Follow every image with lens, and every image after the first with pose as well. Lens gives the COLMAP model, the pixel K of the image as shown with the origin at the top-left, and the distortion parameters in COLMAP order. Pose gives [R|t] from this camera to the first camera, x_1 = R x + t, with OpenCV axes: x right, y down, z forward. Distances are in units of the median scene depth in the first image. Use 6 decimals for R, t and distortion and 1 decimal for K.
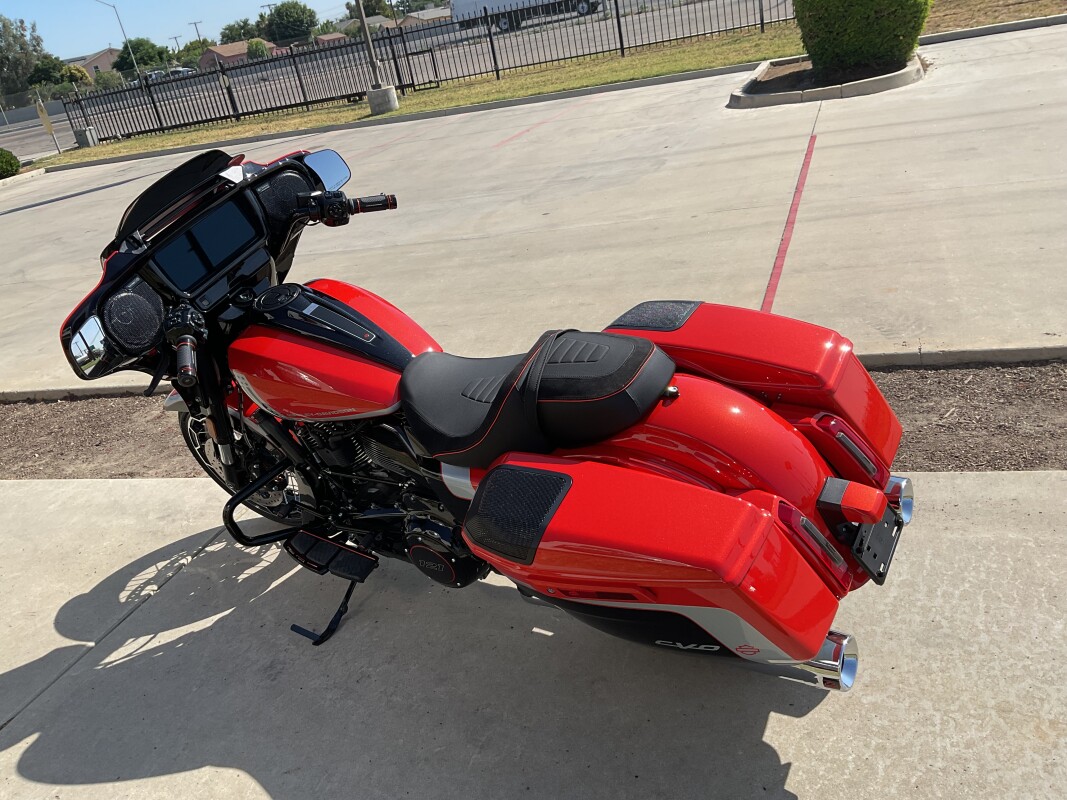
lens RADIAL K [[877.9, 0, 529.6], [0, 877.9, 402.4], [0, 0, 1]] dist [0.057636, -0.116878]
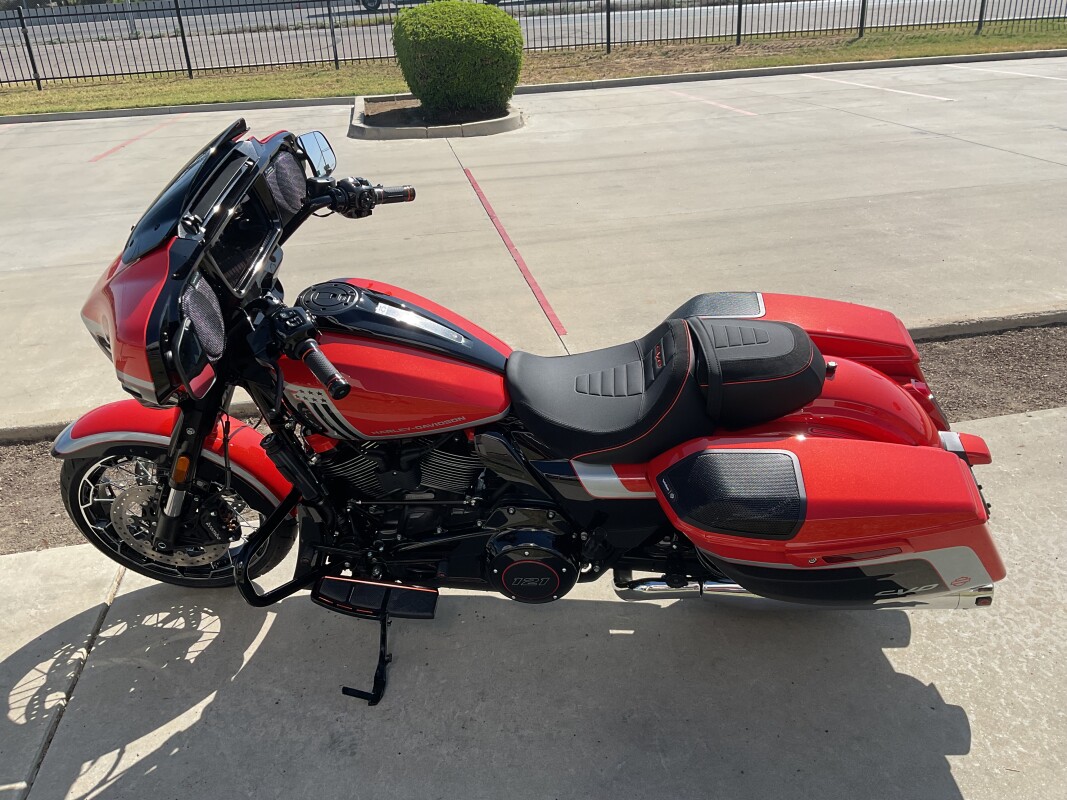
lens RADIAL K [[877.9, 0, 529.6], [0, 877.9, 402.4], [0, 0, 1]] dist [0.057636, -0.116878]
pose [[0.871547, -0.070449, 0.485225, -0.252967], [0.089508, 0.995855, -0.016186, 0.005623], [-0.482073, 0.057538, 0.874239, 0.082953]]
